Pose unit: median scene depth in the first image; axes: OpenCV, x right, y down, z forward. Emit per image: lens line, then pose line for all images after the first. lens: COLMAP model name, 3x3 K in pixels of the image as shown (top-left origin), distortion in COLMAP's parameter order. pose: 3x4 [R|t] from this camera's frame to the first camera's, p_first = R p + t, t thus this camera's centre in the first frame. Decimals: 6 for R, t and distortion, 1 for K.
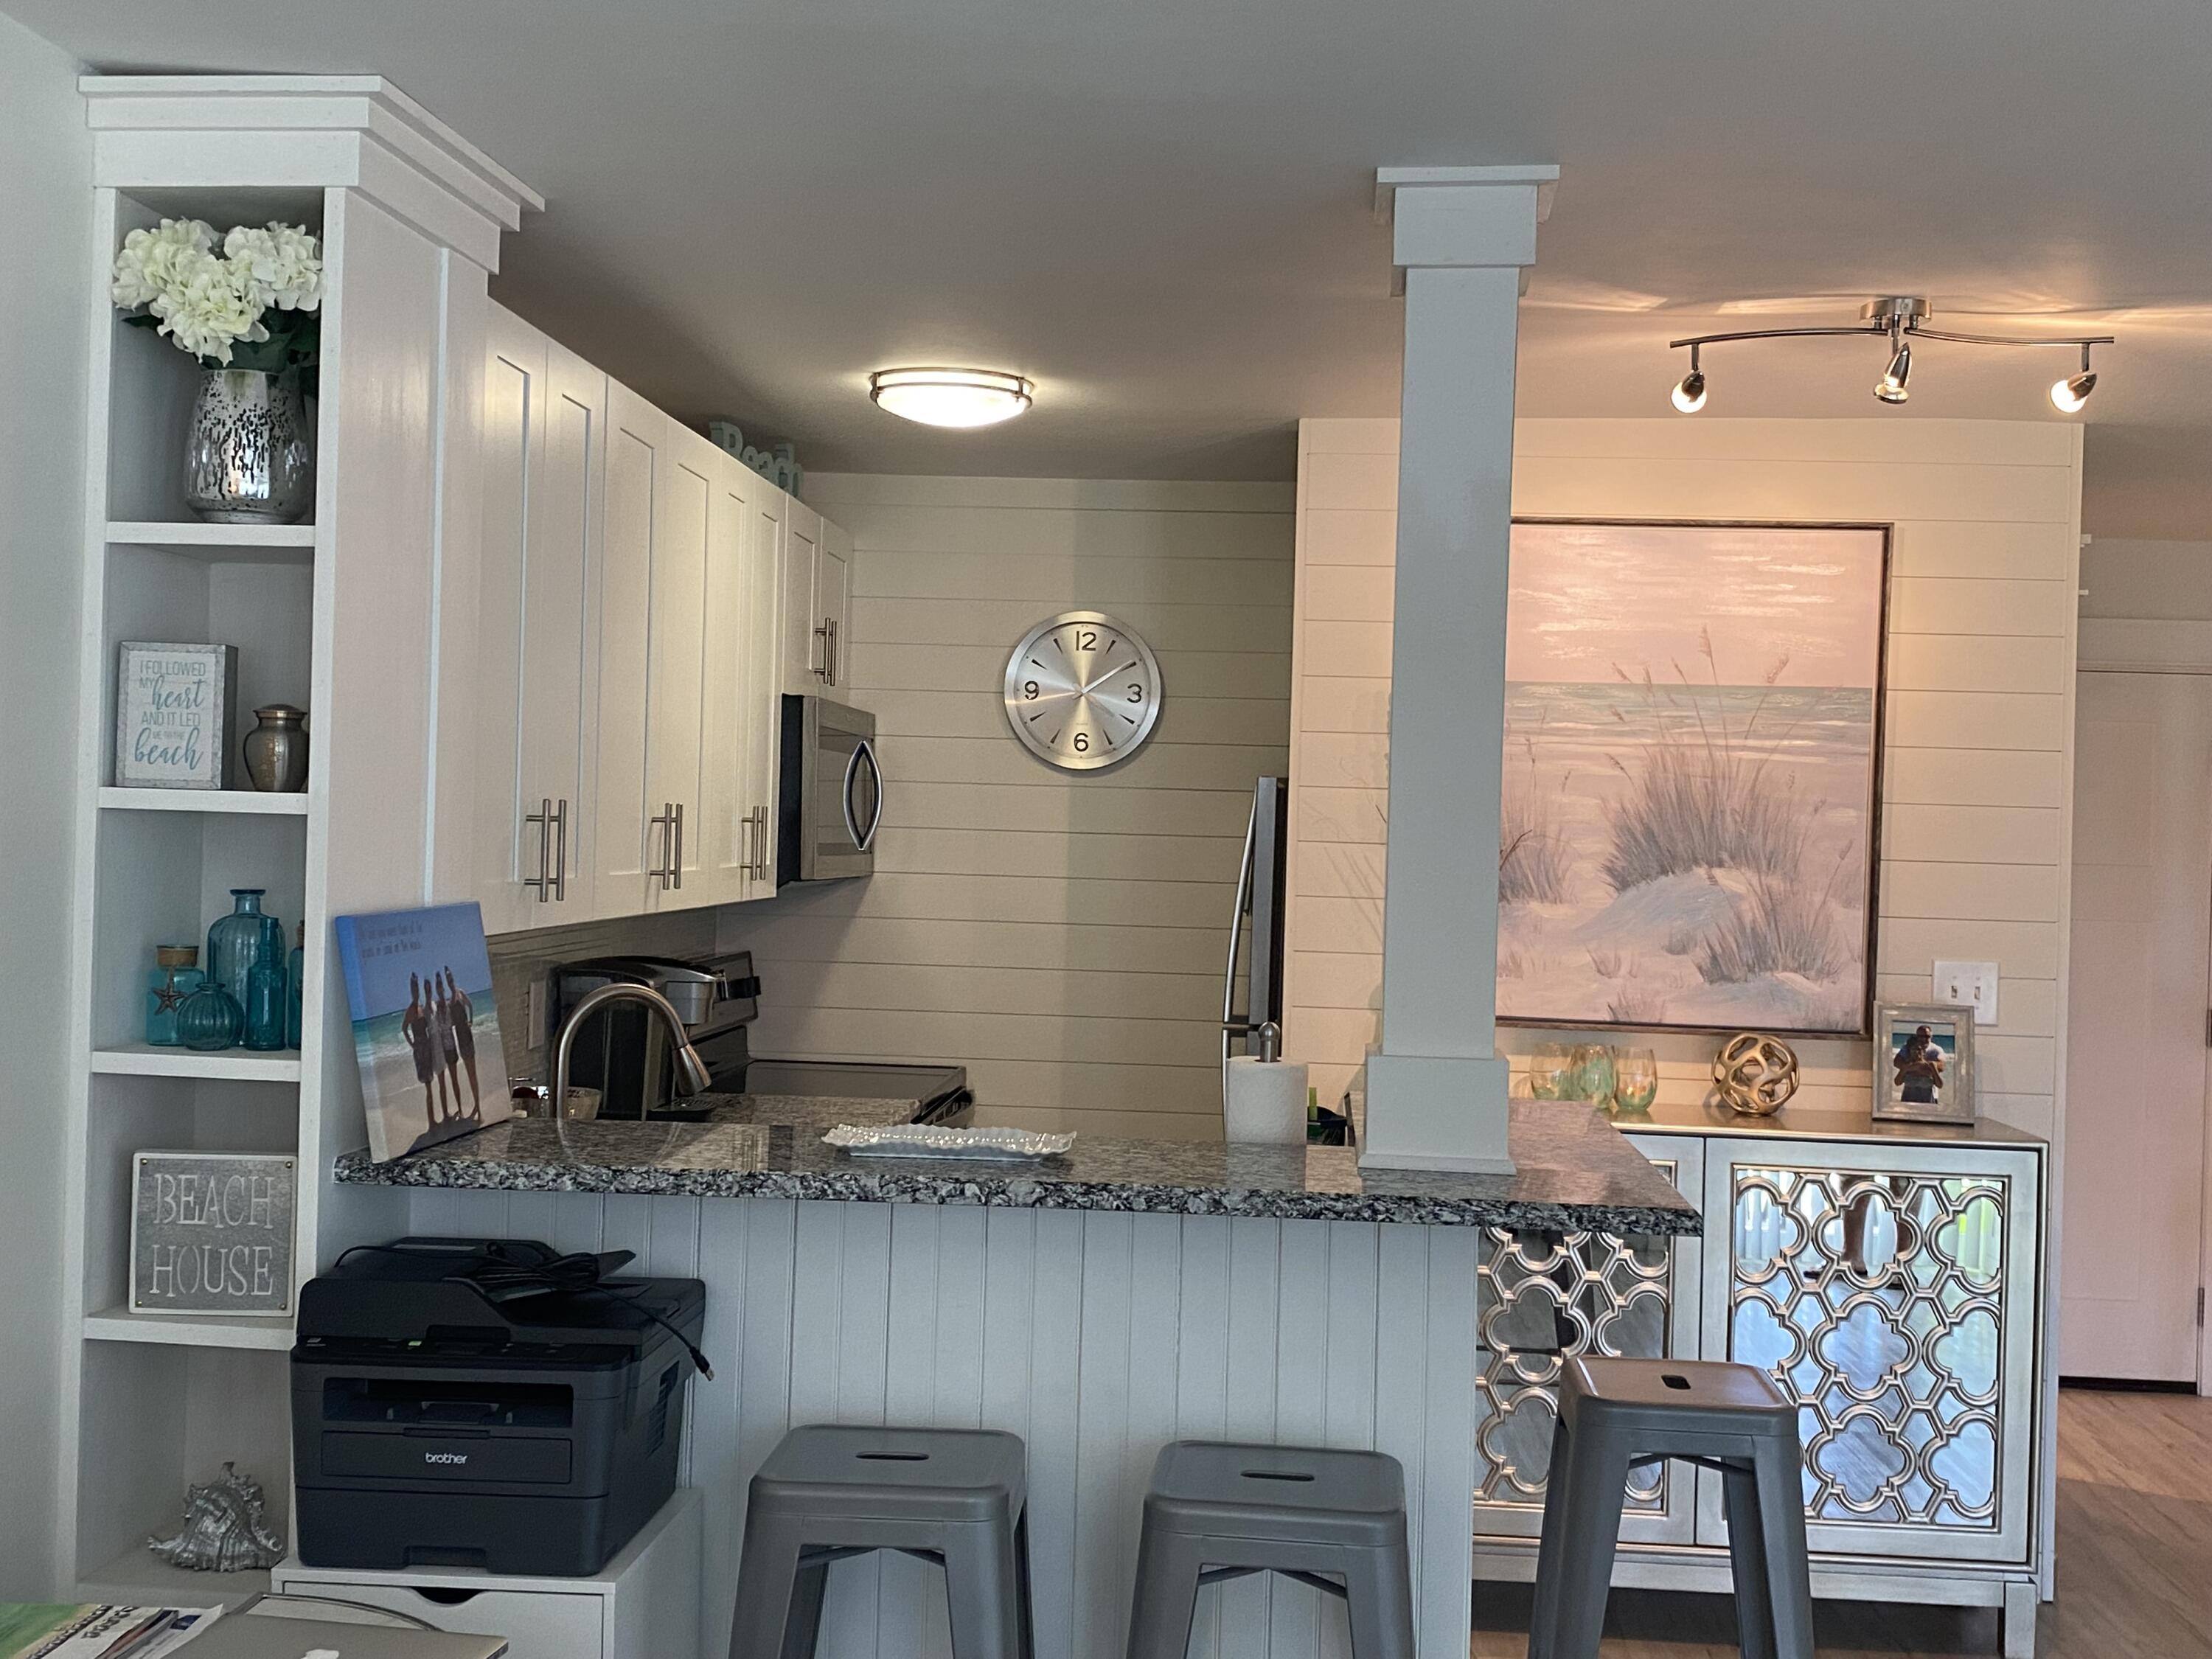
lens RADIAL K [[2349.0, 0, 1106.0], [0, 2349.0, 829.5], [0, 0, 1]] dist [0.213912, -0.691964]
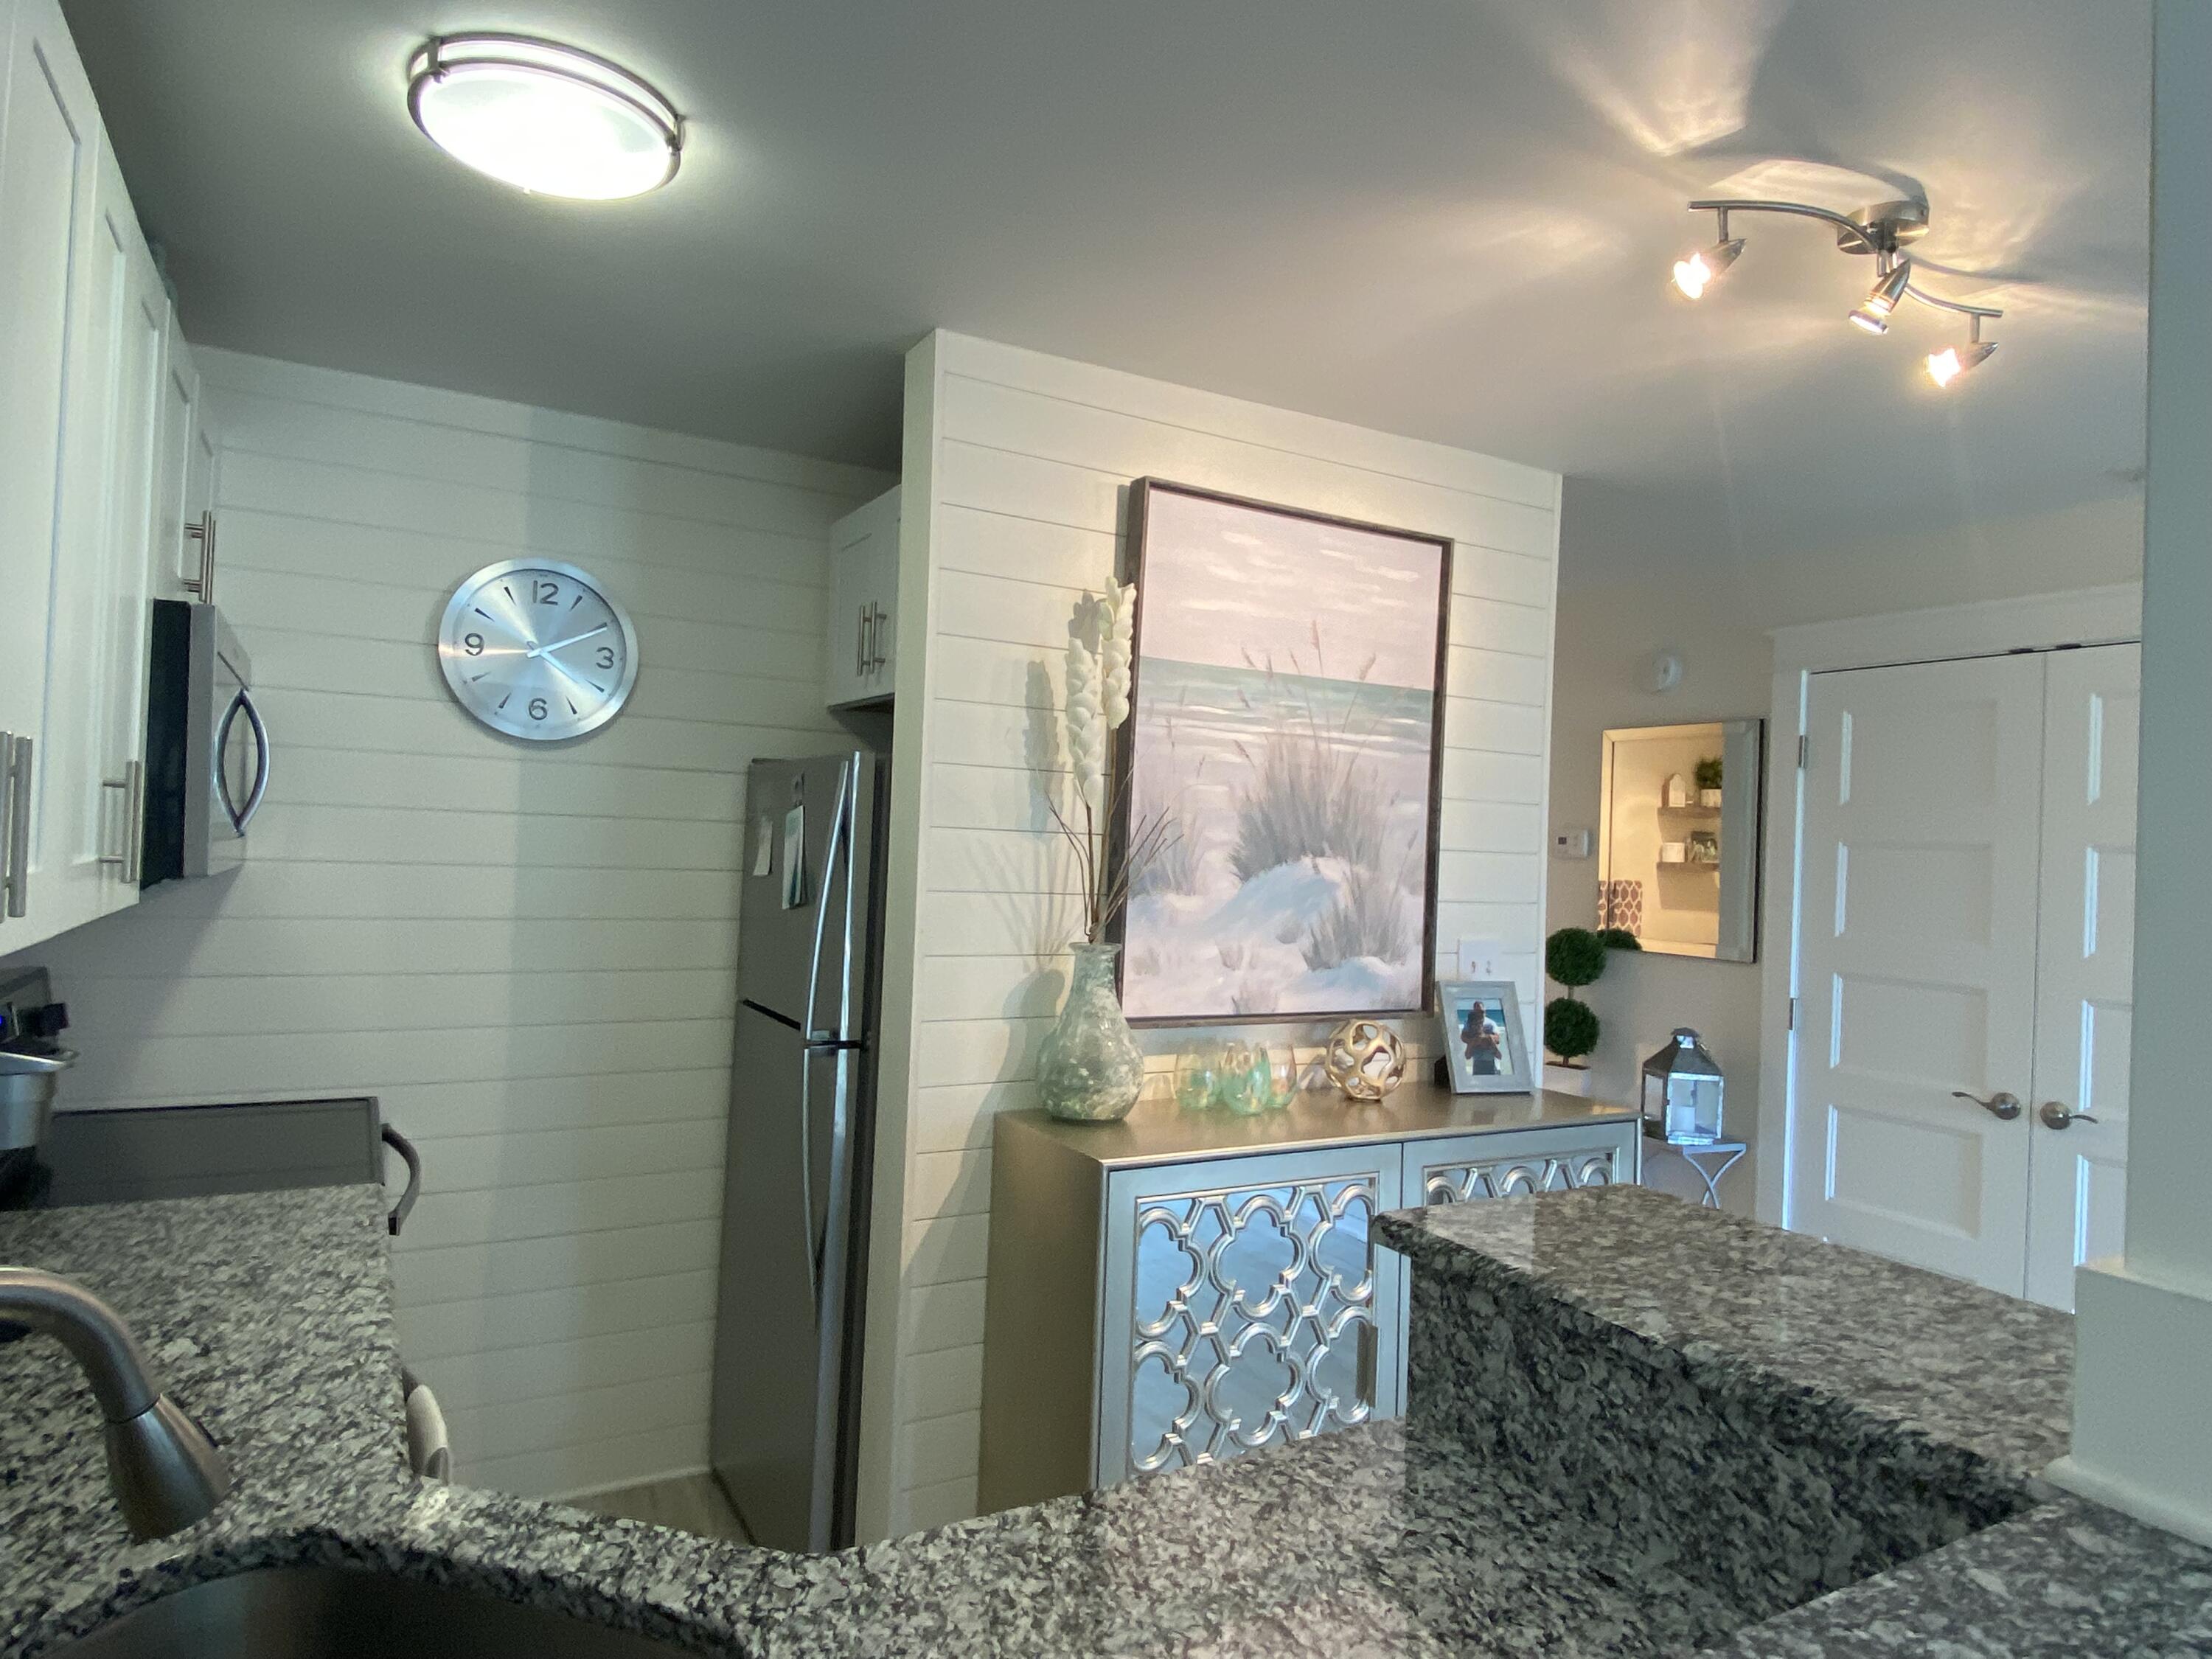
lens RADIAL K [[1303.1, 0, 1109.0], [0, 1303.1, 820.0], [0, 0, 1]] dist [0.082764, -0.096688]
pose [[0.830269, 0.013224, 0.557206, -0.130823], [-0.013715, 0.999901, -0.003294, 0.003204], [-0.557194, -0.004907, 0.830368, 0.586976]]
